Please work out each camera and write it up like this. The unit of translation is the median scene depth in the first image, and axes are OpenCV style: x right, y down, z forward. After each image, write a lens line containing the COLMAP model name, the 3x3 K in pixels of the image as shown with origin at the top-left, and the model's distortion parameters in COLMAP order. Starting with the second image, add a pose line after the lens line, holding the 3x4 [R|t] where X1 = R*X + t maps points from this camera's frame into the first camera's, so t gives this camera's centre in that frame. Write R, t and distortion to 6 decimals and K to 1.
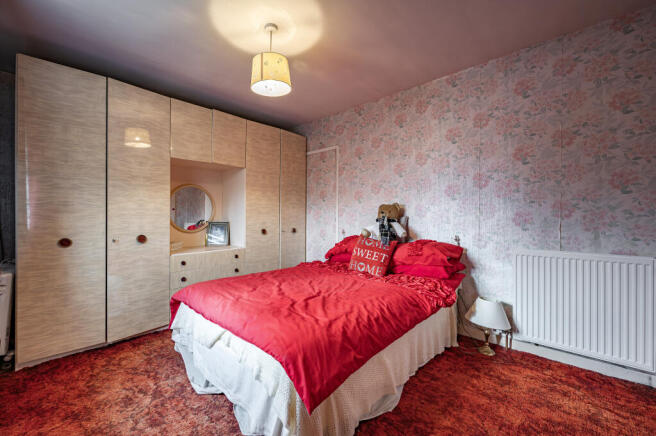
lens RADIAL K [[259.5, 0, 328.0], [0, 259.5, 218.0], [0, 0, 1]] dist [-0.001351, -0.000152]
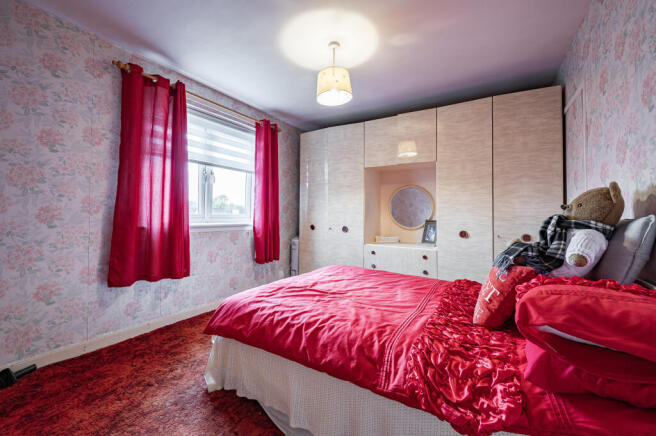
lens RADIAL K [[270.9, 0, 315.7], [0, 270.9, 210.0], [0, 0, 1]] dist [-0.001240, -0.000108]
pose [[0.179909, -0.008346, -0.983648, 0.722192], [-0.022570, 0.999666, -0.012610, -0.002595], [0.983424, 0.024469, 0.179660, 0.572874]]
